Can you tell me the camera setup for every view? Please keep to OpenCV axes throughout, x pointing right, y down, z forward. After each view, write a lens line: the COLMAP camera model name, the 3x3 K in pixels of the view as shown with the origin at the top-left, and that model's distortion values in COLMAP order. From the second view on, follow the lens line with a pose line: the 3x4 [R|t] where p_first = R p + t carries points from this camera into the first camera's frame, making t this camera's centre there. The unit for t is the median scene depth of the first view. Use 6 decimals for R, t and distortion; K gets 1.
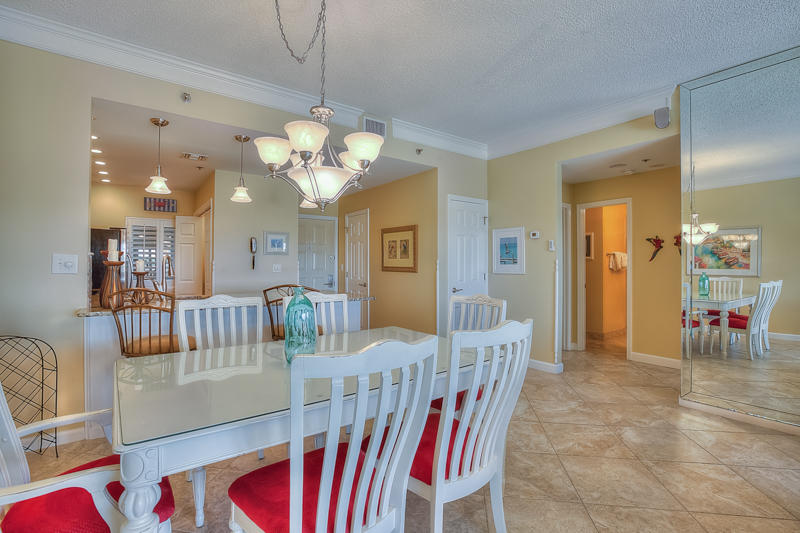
lens RADIAL K [[365.2, 0, 396.4], [0, 365.2, 260.5], [0, 0, 1]] dist [-0.040105, 0.011282]
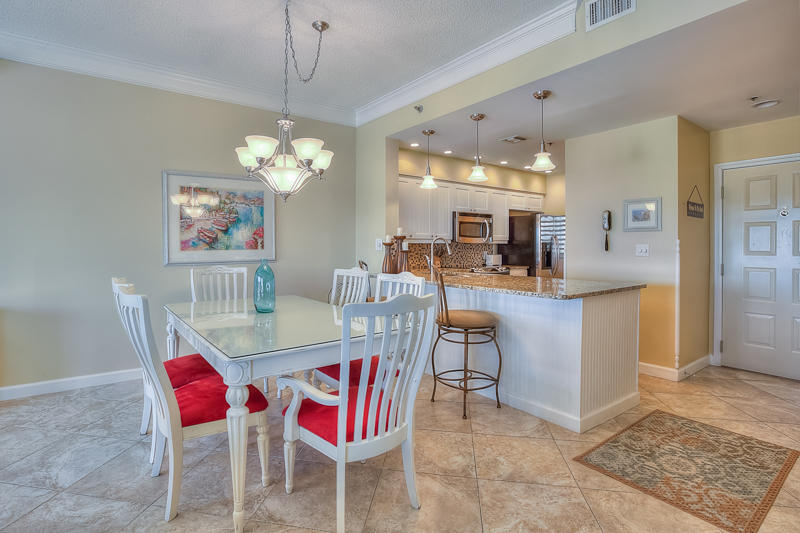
lens RADIAL K [[393.4, 0, 389.5], [0, 393.4, 251.2], [0, 0, 1]] dist [-0.019899, 0.000510]
pose [[-0.015435, 0.009379, -0.999837, 0.462173], [0.008440, 0.999922, 0.009249, 0.012041], [0.999845, -0.008296, -0.015513, 0.551095]]
